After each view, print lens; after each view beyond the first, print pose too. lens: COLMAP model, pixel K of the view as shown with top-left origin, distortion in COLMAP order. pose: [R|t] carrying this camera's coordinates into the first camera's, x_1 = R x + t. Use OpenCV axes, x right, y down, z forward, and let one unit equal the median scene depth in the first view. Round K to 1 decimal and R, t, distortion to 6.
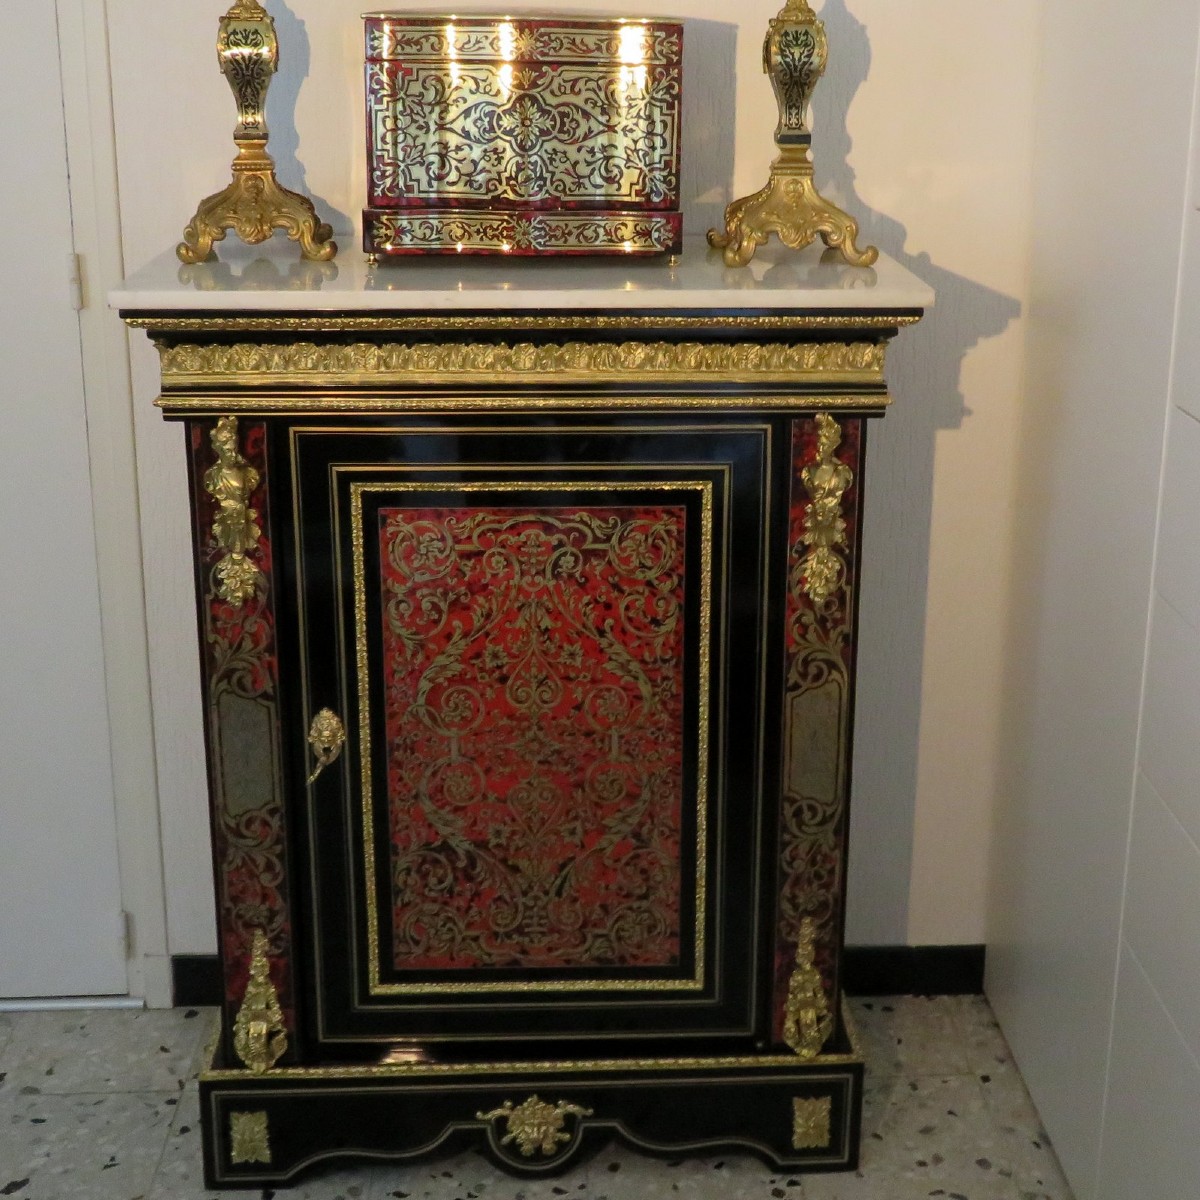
lens RADIAL K [[1768.0, 0, 649.8], [0, 1768.0, 456.3], [0, 0, 1]] dist [-0.009696, 0.000000]
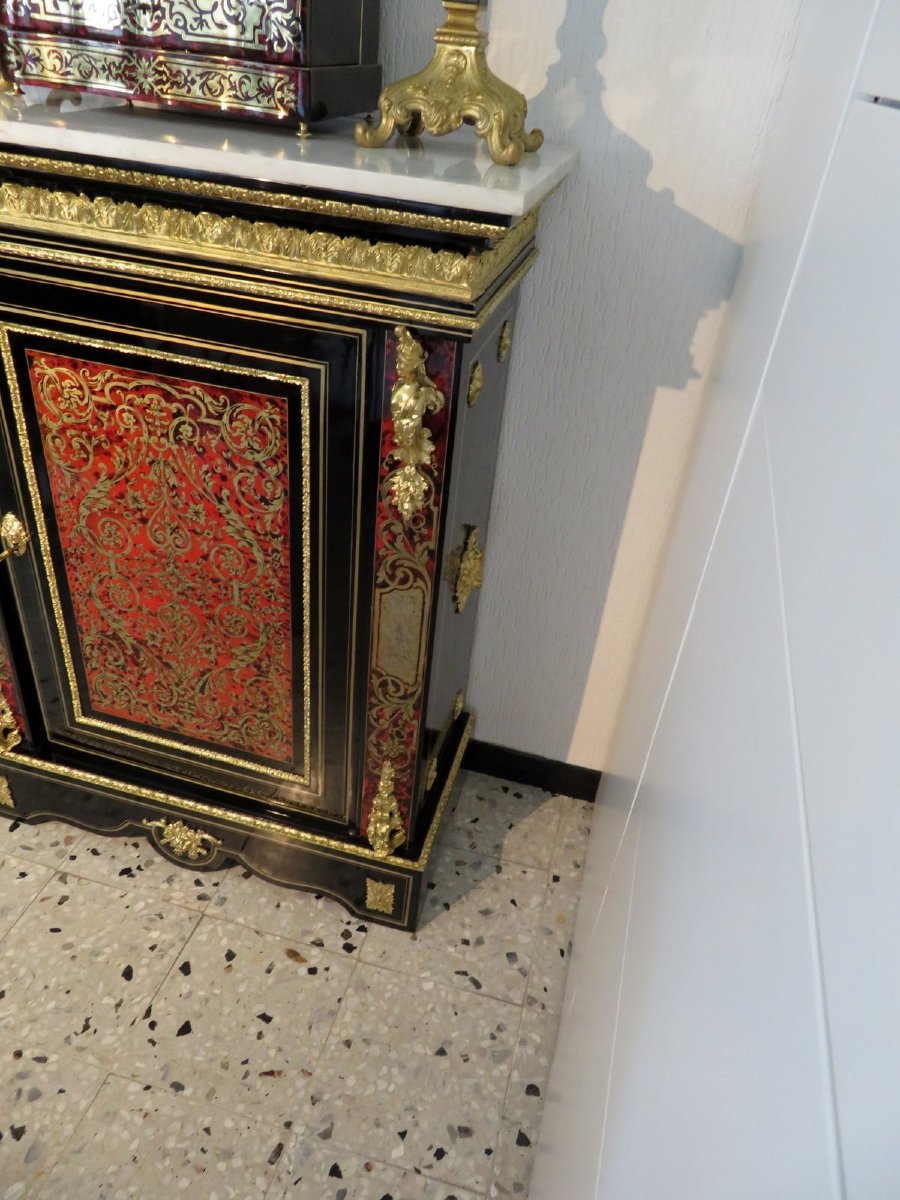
lens RADIAL K [[865.4, 0, 450.9], [0, 865.4, 602.8], [0, 0, 1]] dist [-0.006630, 0.003672]
pose [[0.948790, 0.236220, -0.209755, 0.238052], [-0.159154, 0.930984, 0.328541, -0.040458], [0.272887, -0.278333, 0.920904, 0.526435]]
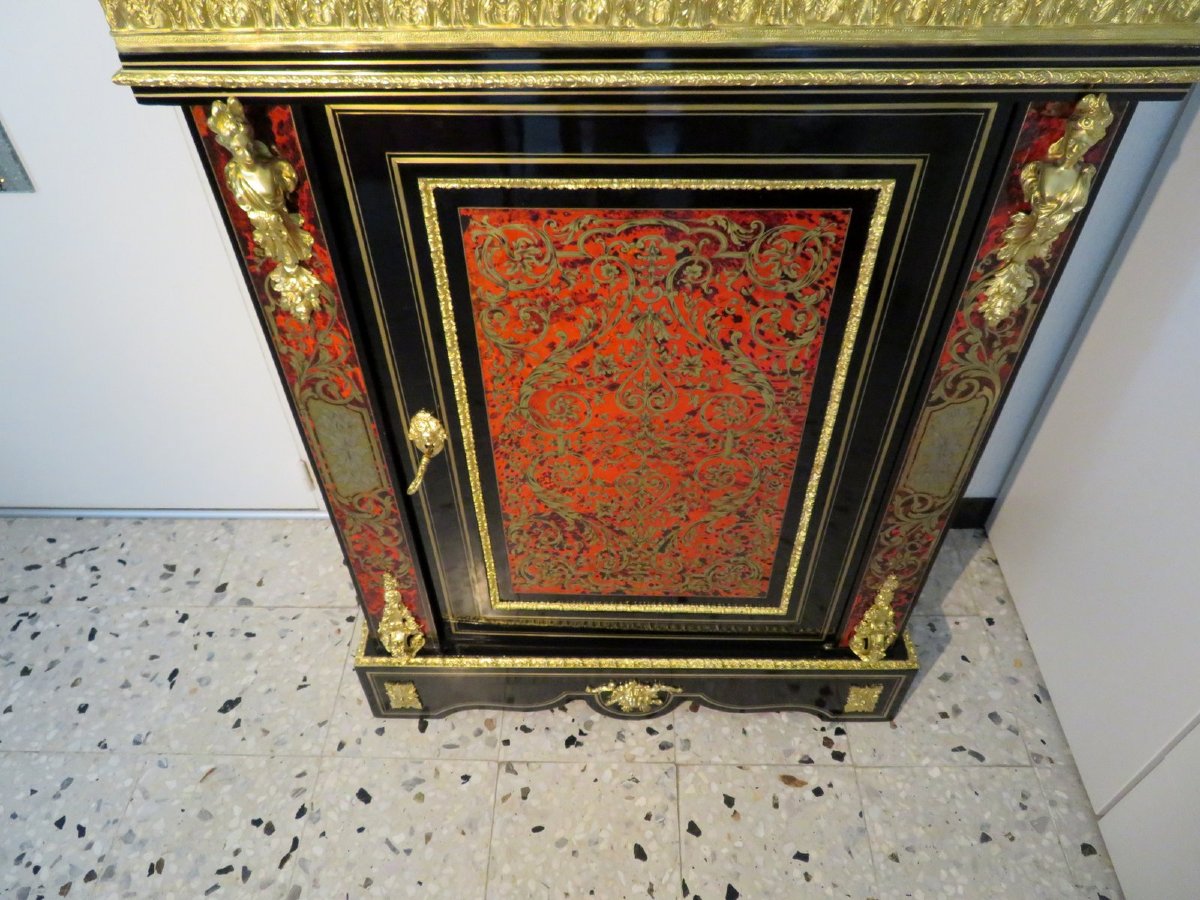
lens RADIAL K [[865.4, 0, 597.9], [0, 865.4, 456.7], [0, 0, 1]] dist [-0.006630, 0.003672]
pose [[0.997059, 0.039960, -0.065390, -0.060440], [-0.000899, 0.859327, 0.511425, -0.070526], [0.076628, -0.509862, 0.856836, 0.604602]]
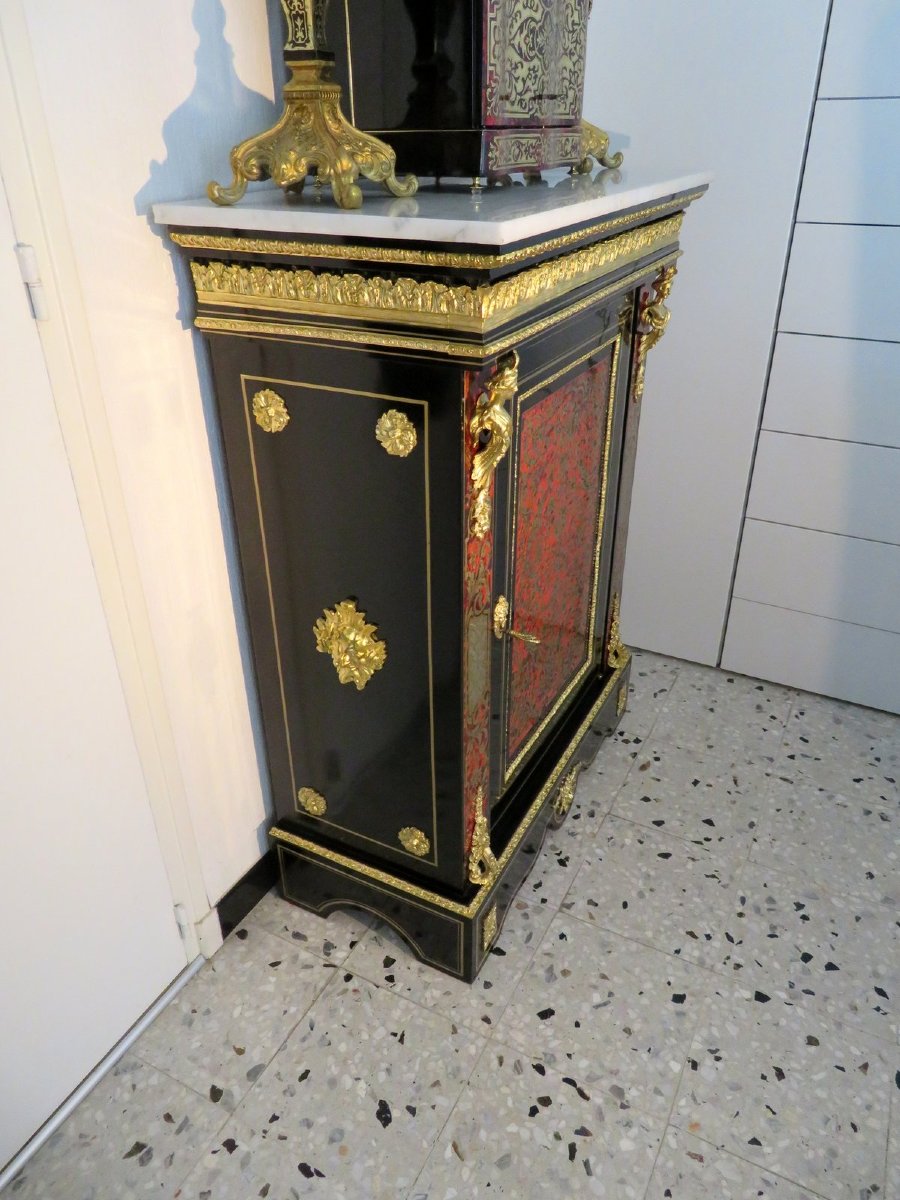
lens RADIAL K [[865.4, 0, 459.3], [0, 865.4, 596.2], [0, 0, 1]] dist [-0.006630, 0.003672]
pose [[0.506334, -0.432364, 0.746115, -0.640108], [0.227459, 0.901545, 0.368074, -0.079982], [-0.831798, -0.016658, 0.554828, 0.698667]]
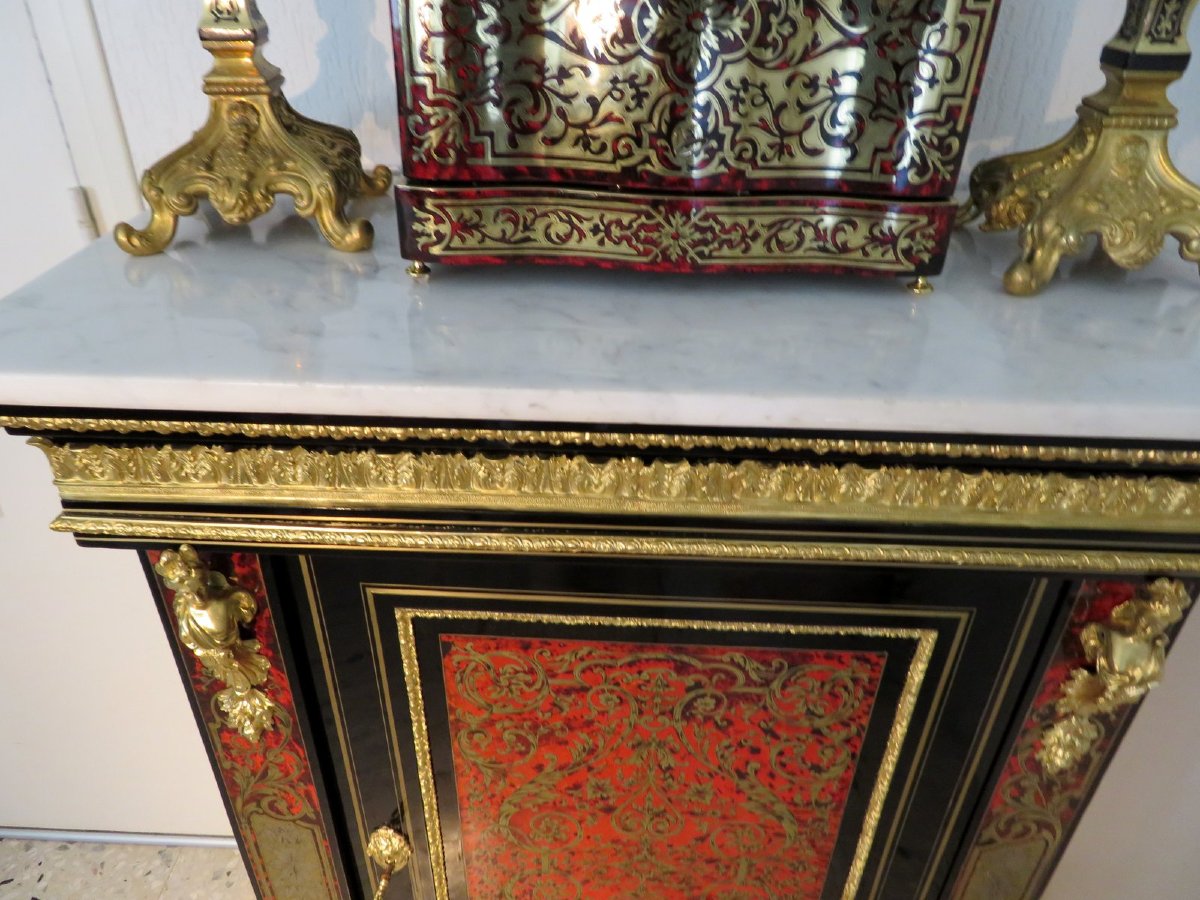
lens RADIAL K [[865.4, 0, 596.8], [0, 865.4, 457.7], [0, 0, 1]] dist [-0.006630, 0.003672]
pose [[0.995920, 0.056388, -0.070451, -0.070493], [-0.032719, 0.953243, 0.300428, -0.136535], [0.084097, -0.296897, 0.951199, 0.688265]]
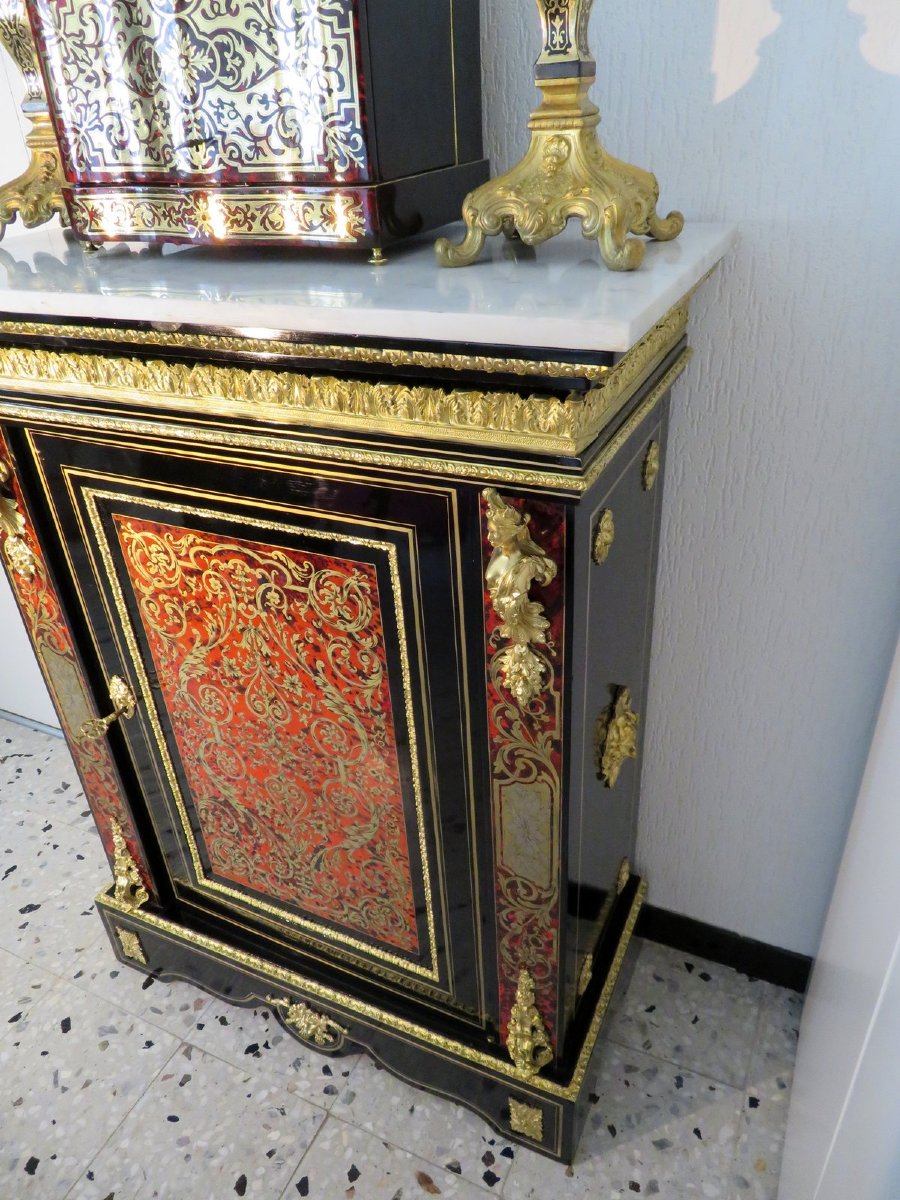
lens RADIAL K [[865.4, 0, 449.9], [0, 865.4, 597.8], [0, 0, 1]] dist [-0.006630, 0.003672]
pose [[0.873463, 0.198907, -0.444408, 0.236306], [-0.064611, 0.952027, 0.299115, -0.082353], [0.482585, -0.232552, 0.844412, 0.651943]]
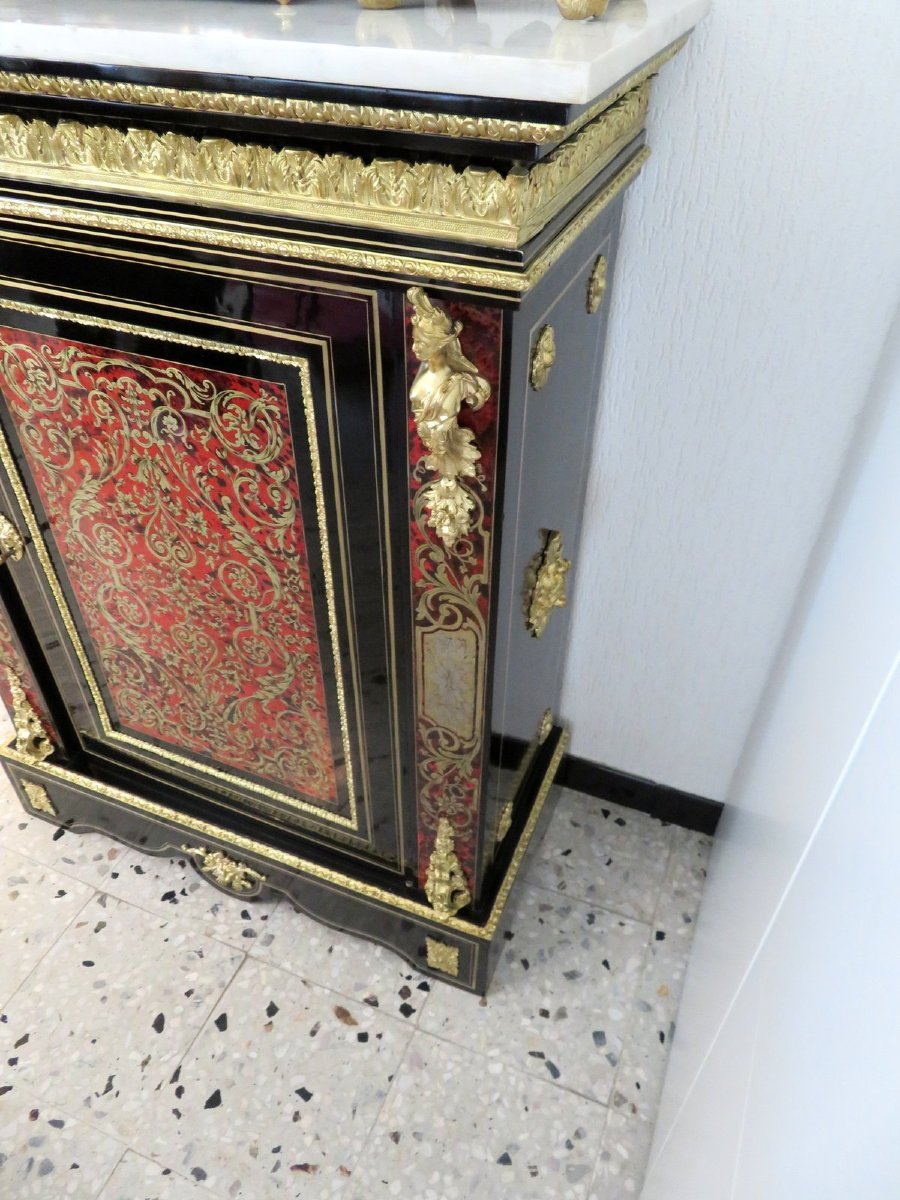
lens RADIAL K [[865.4, 0, 448.4], [0, 865.4, 602.0], [0, 0, 1]] dist [-0.006630, 0.003672]
pose [[0.901242, 0.277754, -0.332589, 0.226423], [-0.110529, 0.889510, 0.443346, -0.059051], [0.418983, -0.362801, 0.832363, 0.680405]]
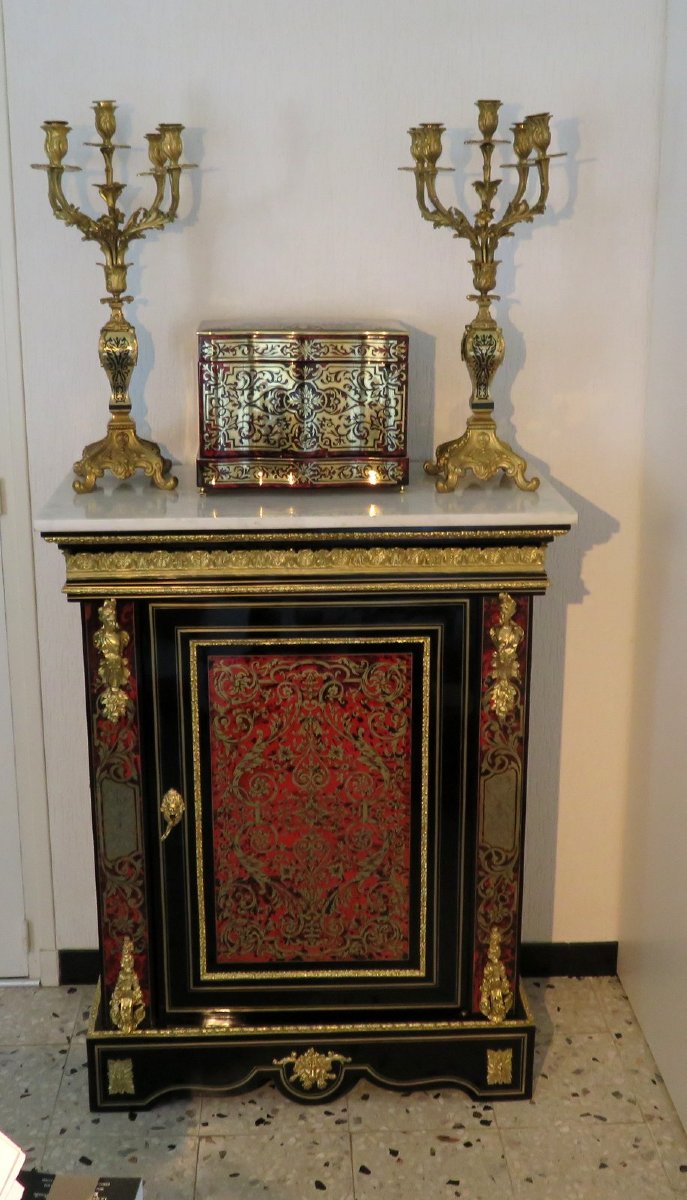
lens RADIAL K [[1350.5, 0, 336.5], [0, 1350.5, 526.3], [0, 0, 1]] dist [-0.008423, 0.000000]
pose [[0.999767, -0.007185, -0.020363, -0.019487], [0.006914, 0.999887, -0.013345, -0.063412], [0.020456, 0.013201, 0.999704, -0.142826]]
